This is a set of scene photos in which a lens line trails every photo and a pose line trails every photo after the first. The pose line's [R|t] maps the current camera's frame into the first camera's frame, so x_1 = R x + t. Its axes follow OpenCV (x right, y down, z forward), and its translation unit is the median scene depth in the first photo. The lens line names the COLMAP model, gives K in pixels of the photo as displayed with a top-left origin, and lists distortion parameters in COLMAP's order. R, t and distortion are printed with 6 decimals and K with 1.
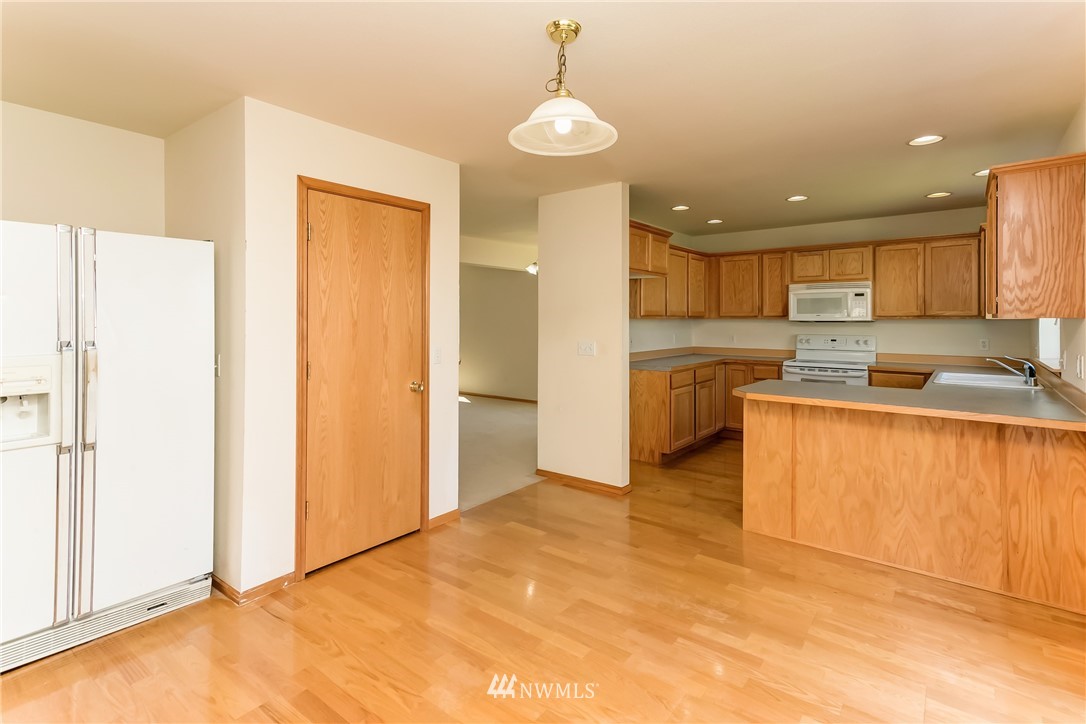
lens RADIAL K [[537.6, 0, 534.7], [0, 537.6, 318.7], [0, 0, 1]] dist [0.023588, 0.000972]
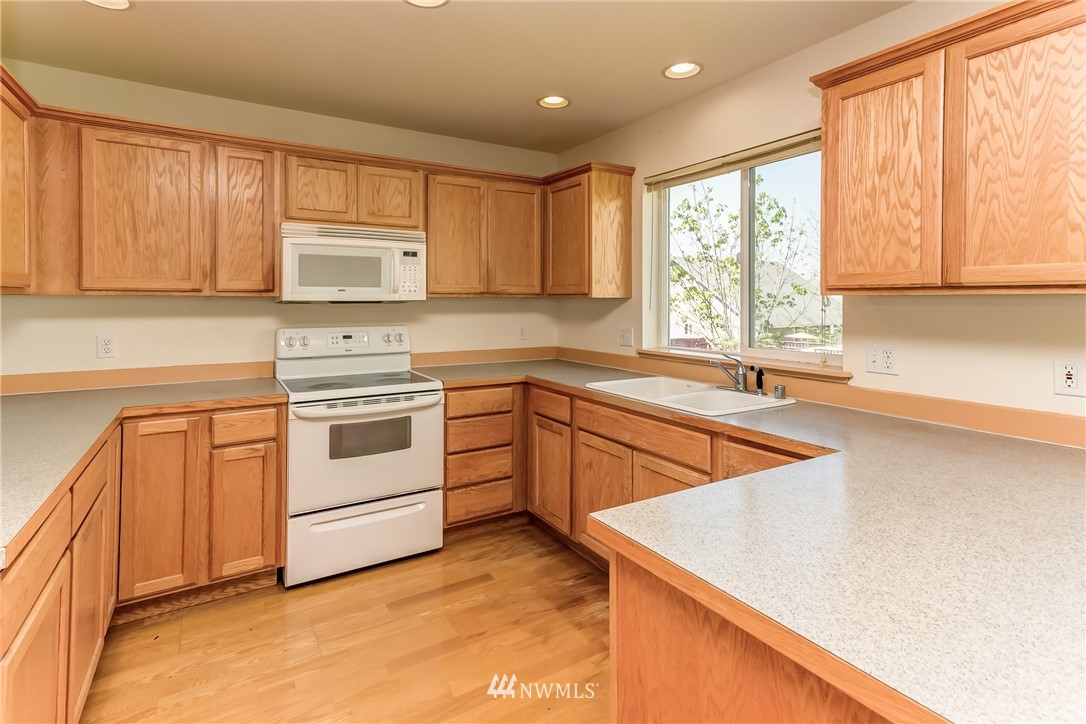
lens RADIAL K [[537.6, 0, 534.1], [0, 537.6, 294.2], [0, 0, 1]] dist [0.023588, 0.000972]
pose [[0.349418, 0.006522, 0.936944, 0.123325], [-0.003050, 0.999978, -0.005824, 0.000045], [-0.936962, -0.000822, 0.349430, 0.682867]]
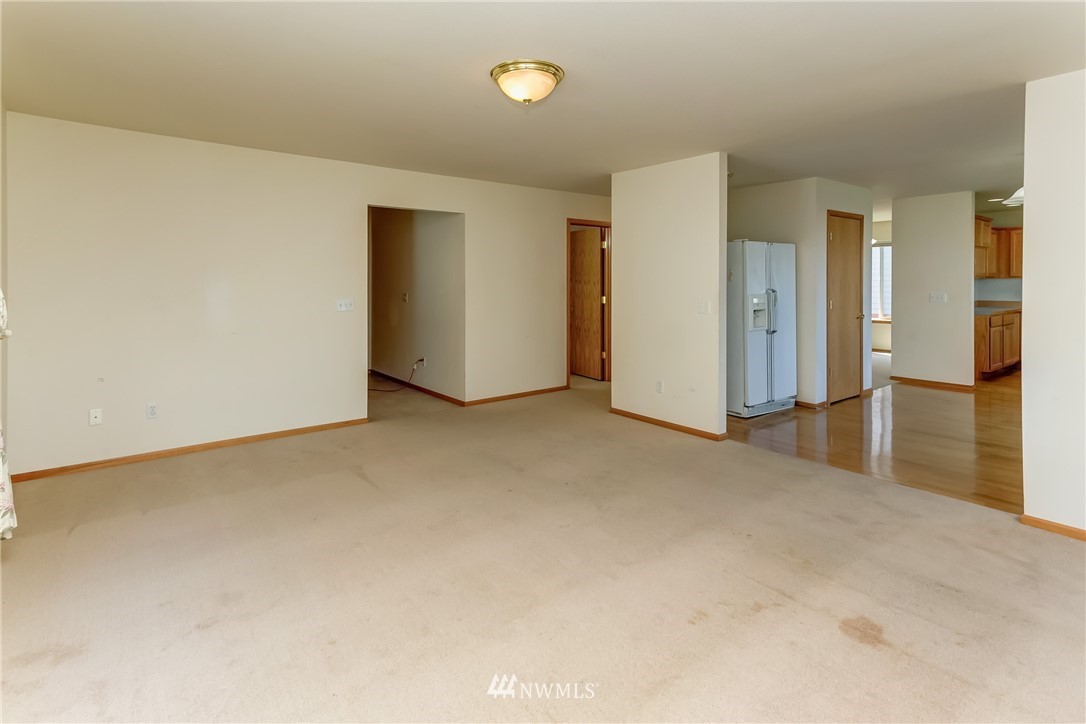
lens RADIAL K [[537.6, 0, 529.6], [0, 537.6, 281.1], [0, 0, 1]] dist [0.023588, 0.000972]
pose [[0.968701, -0.002878, -0.248216, -0.518760], [0.003390, 0.999993, 0.001638, 0.001193], [0.248209, -0.002429, 0.968703, -0.646486]]
